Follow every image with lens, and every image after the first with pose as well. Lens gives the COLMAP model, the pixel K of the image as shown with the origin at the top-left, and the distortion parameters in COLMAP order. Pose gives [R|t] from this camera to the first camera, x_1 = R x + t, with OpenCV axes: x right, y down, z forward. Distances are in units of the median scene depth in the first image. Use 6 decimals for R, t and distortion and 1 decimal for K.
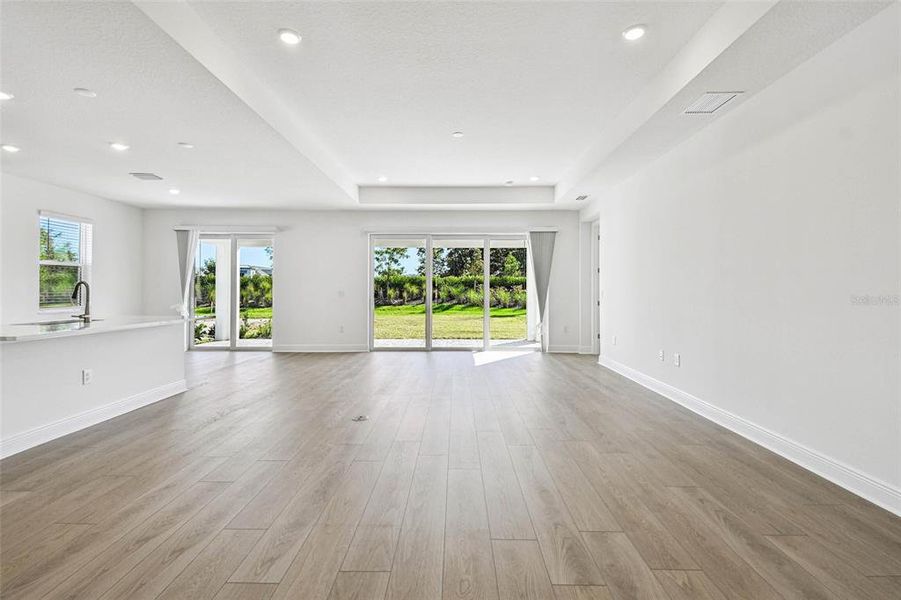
lens RADIAL K [[404.3, 0, 445.0], [0, 404.3, 288.5], [0, 0, 1]] dist [0.027606, -0.016013]
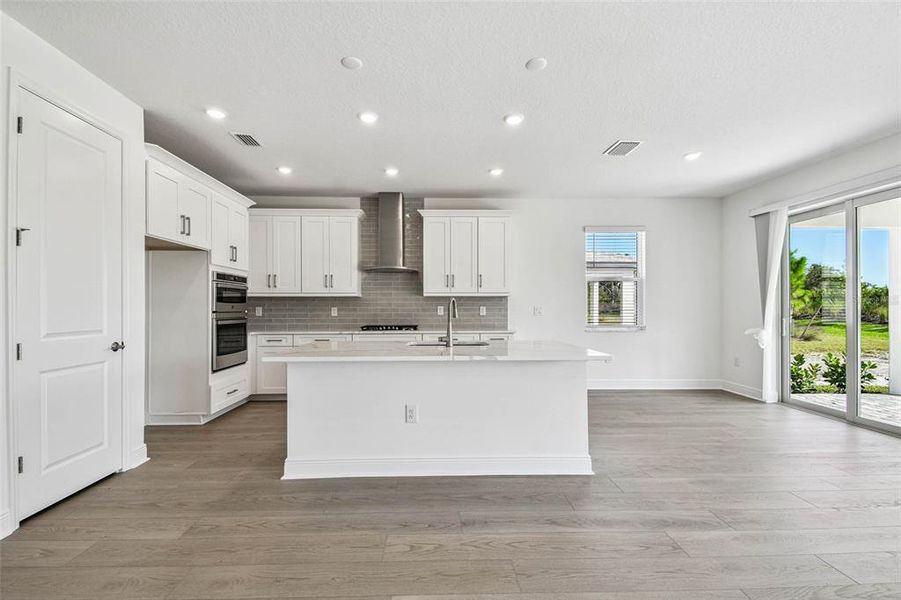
lens RADIAL K [[395.0, 0, 445.0], [0, 395.0, 304.5], [0, 0, 1]] dist [0.043600, -0.026259]
pose [[0.050620, -0.007770, -0.998688, -0.034111], [0.007664, 0.999943, -0.007391, 0.001443], [0.998689, -0.007280, 0.050677, 0.471507]]
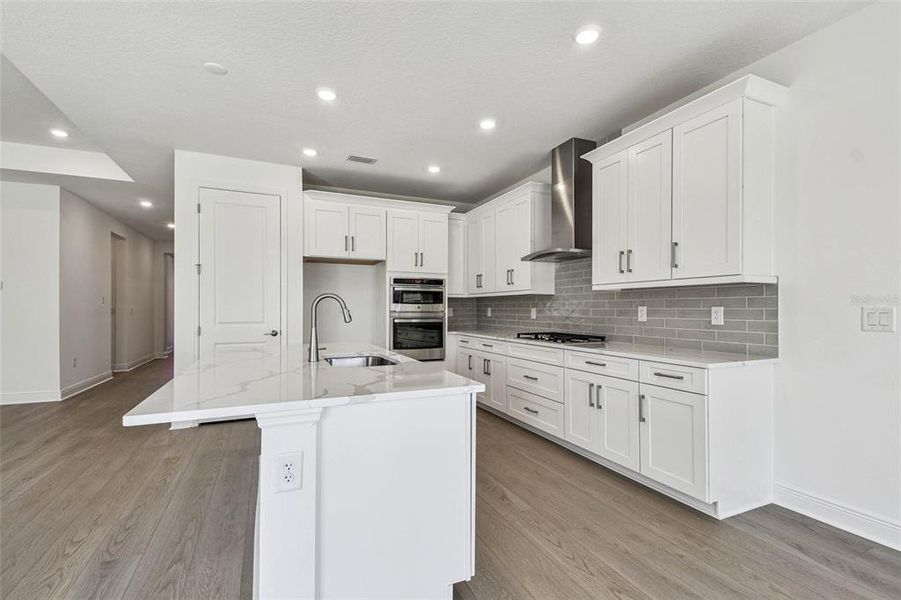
lens RADIAL K [[406.5, 0, 449.4], [0, 406.5, 307.9], [0, 0, 1]] dist [0.030720, -0.018797]
pose [[-0.903225, -0.002331, -0.429161, -0.394895], [0.000798, 0.999974, -0.007110, 0.003668], [0.429167, -0.006764, -0.903200, 0.809415]]
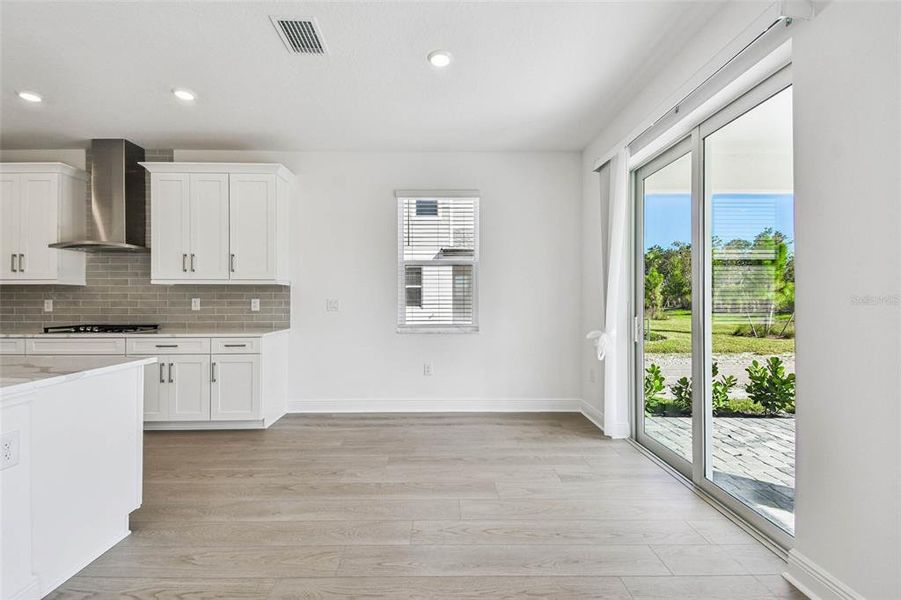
lens RADIAL K [[397.8, 0, 440.9], [0, 397.8, 297.7], [0, 0, 1]] dist [0.046451, -0.027019]
pose [[0.029856, -0.006357, -0.999534, -0.213045], [0.005765, 0.999964, -0.006187, 0.003493], [0.999538, -0.005578, 0.029891, 0.817902]]
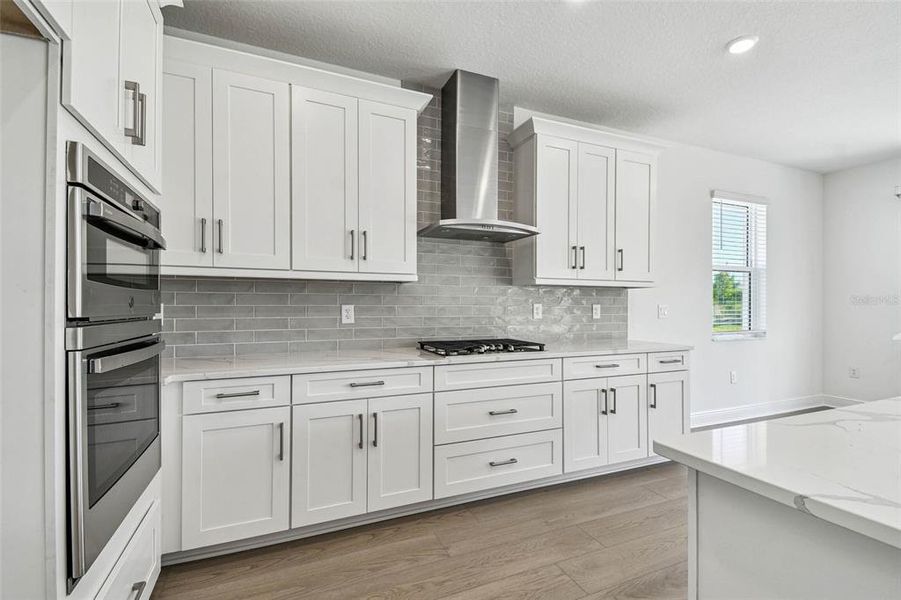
lens RADIAL K [[400.5, 0, 451.2], [0, 400.5, 303.9], [0, 0, 1]] dist [0.043691, -0.021442]
pose [[0.413385, -0.005729, -0.910538, -0.424325], [0.004578, 0.999981, -0.004214, 0.000791], [0.910545, -0.002426, 0.413403, 0.241679]]
